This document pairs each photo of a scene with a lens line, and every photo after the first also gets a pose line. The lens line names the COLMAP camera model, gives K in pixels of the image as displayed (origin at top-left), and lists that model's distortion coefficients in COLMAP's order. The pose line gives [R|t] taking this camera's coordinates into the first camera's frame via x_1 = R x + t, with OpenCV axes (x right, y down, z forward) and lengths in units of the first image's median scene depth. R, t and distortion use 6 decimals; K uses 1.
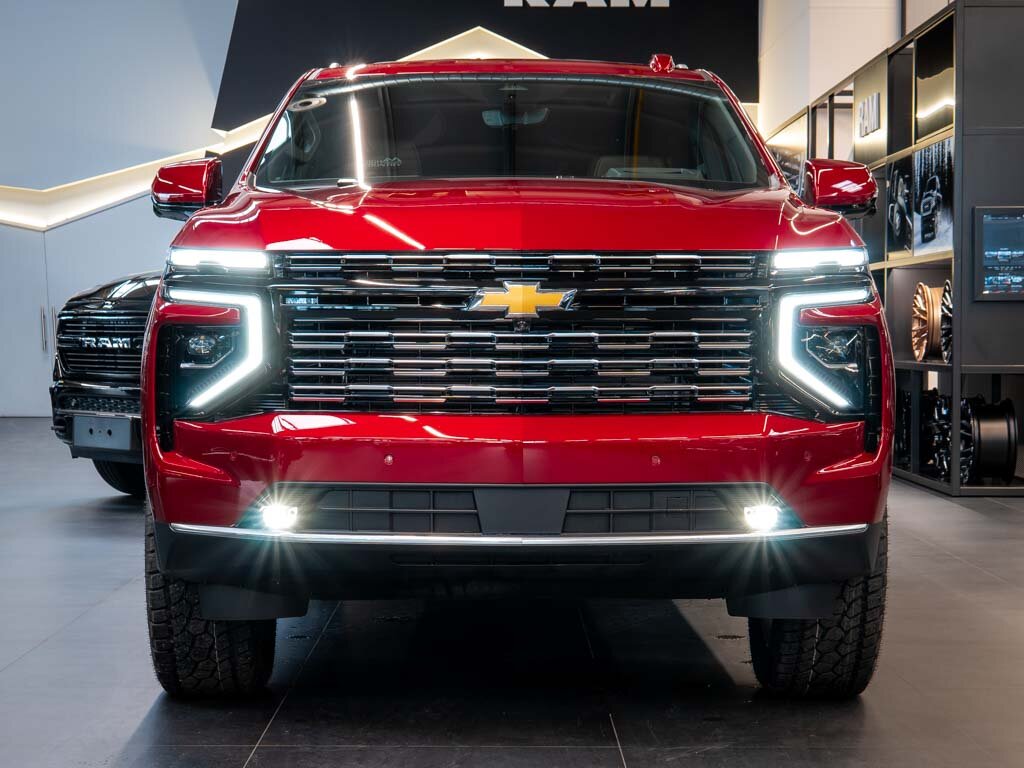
lens RADIAL K [[1326.3, 0, 512.3], [0, 1326.3, 365.7], [0, 0, 1]] dist [0.190331, -0.001865]
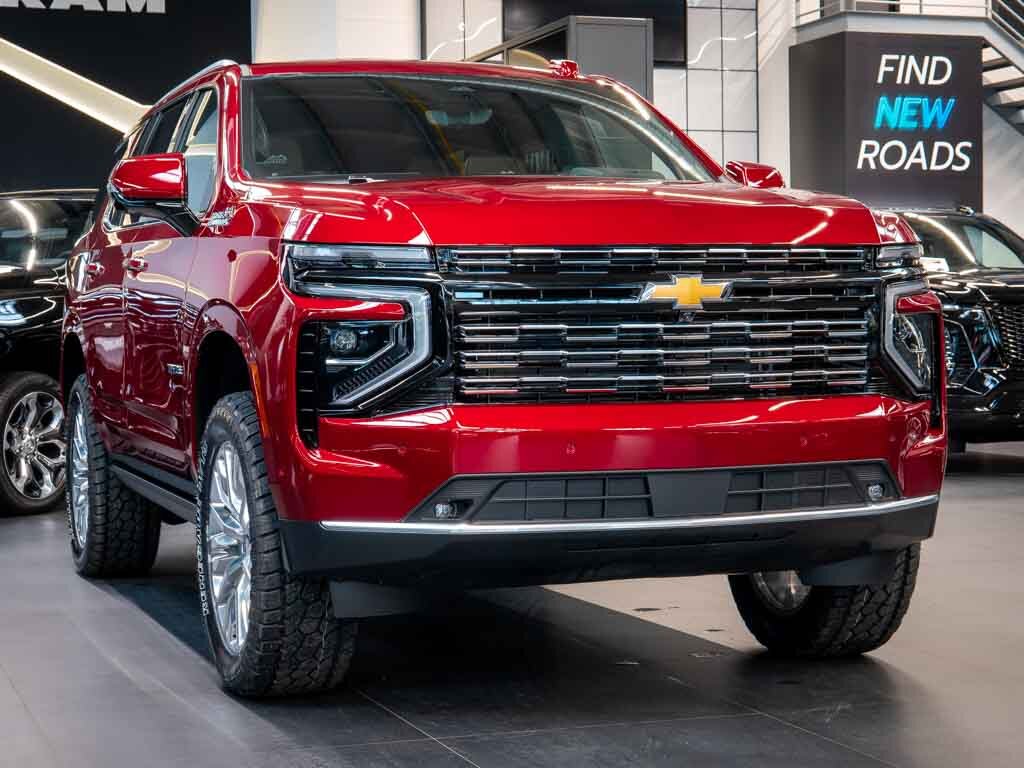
lens RADIAL K [[1326.3, 0, 512.3], [0, 1326.3, 365.7], [0, 0, 1]] dist [0.190331, -0.001865]
pose [[0.972142, -0.019573, 0.233573, -0.325615], [0.018579, 0.999807, 0.006454, -0.000781], [-0.233654, -0.001935, 0.972318, 0.009652]]
